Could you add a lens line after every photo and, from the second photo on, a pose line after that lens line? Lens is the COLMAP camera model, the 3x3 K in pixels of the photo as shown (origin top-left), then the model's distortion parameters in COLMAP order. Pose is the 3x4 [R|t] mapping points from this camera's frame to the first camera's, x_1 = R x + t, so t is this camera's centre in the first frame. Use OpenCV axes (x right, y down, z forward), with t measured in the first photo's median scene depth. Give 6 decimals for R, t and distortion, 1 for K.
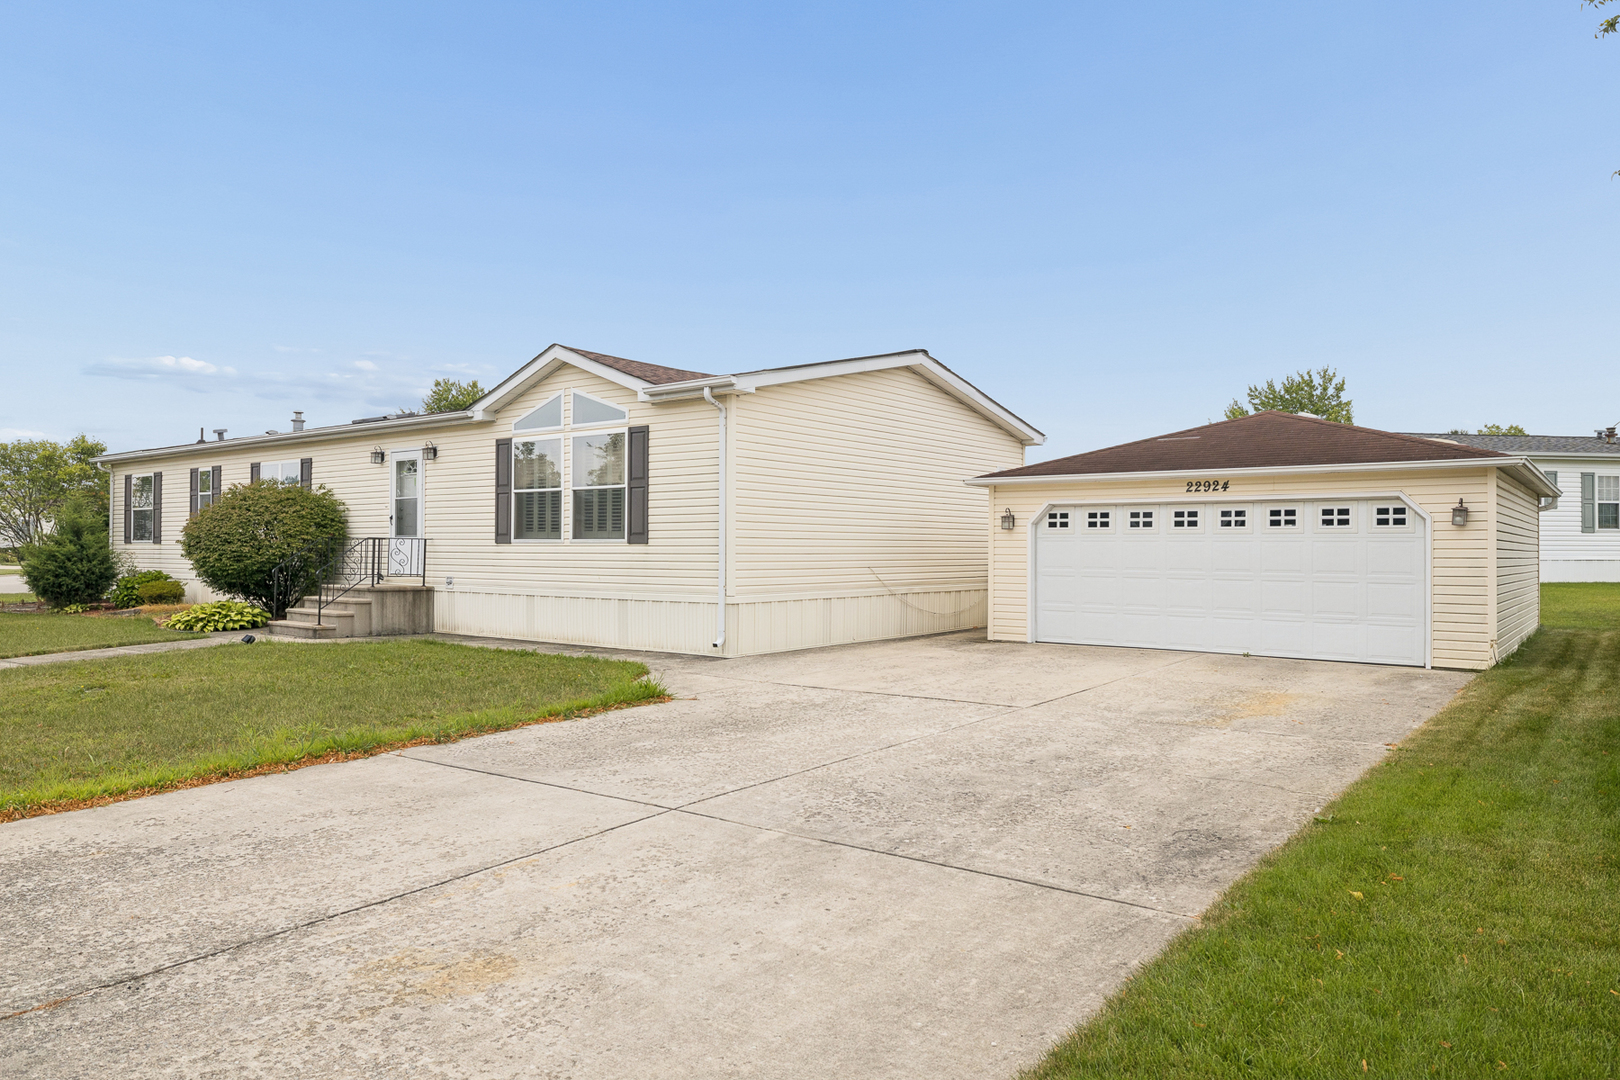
lens RADIAL K [[1078.8, 0, 808.2], [0, 1078.8, 540.5], [0, 0, 1]] dist [-0.005583, 0.000526]
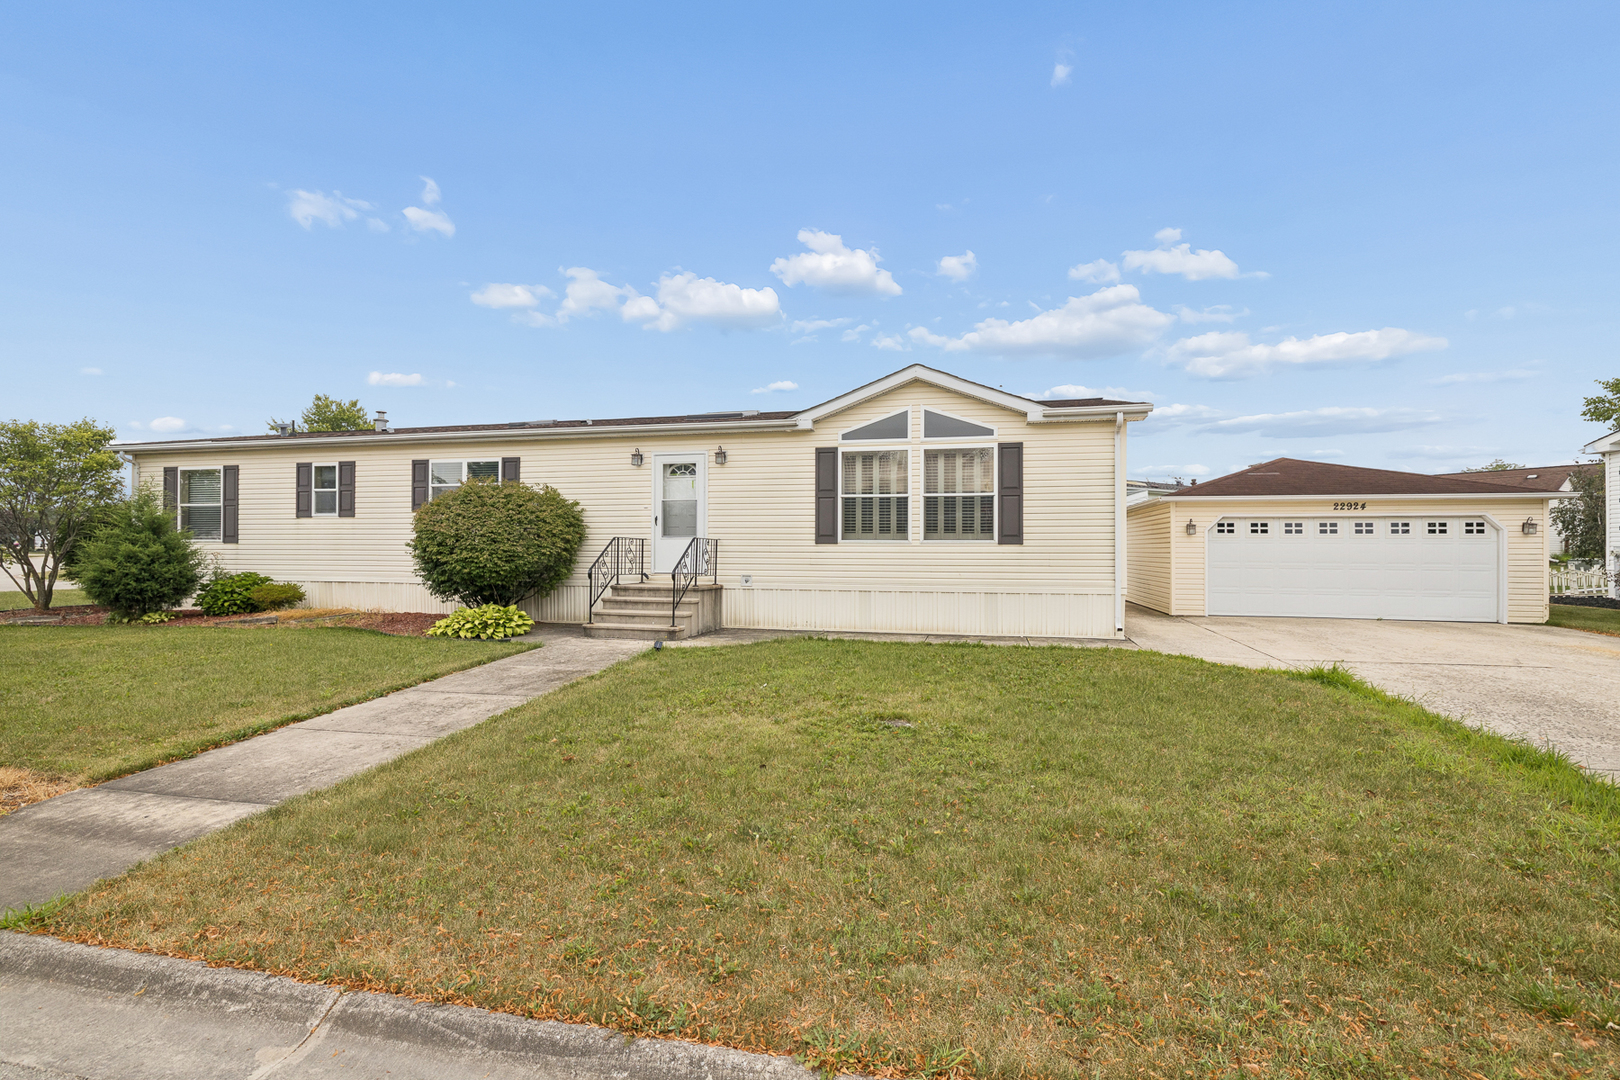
lens RADIAL K [[733.5, 0, 810.3], [0, 733.5, 544.5], [0, 0, 1]] dist [-0.007584, 0.000301]
pose [[0.908684, 0.002069, 0.417479, -0.633150], [-0.003039, 0.999994, 0.001657, 0.002348], [-0.417473, -0.002774, 0.908685, 0.350579]]
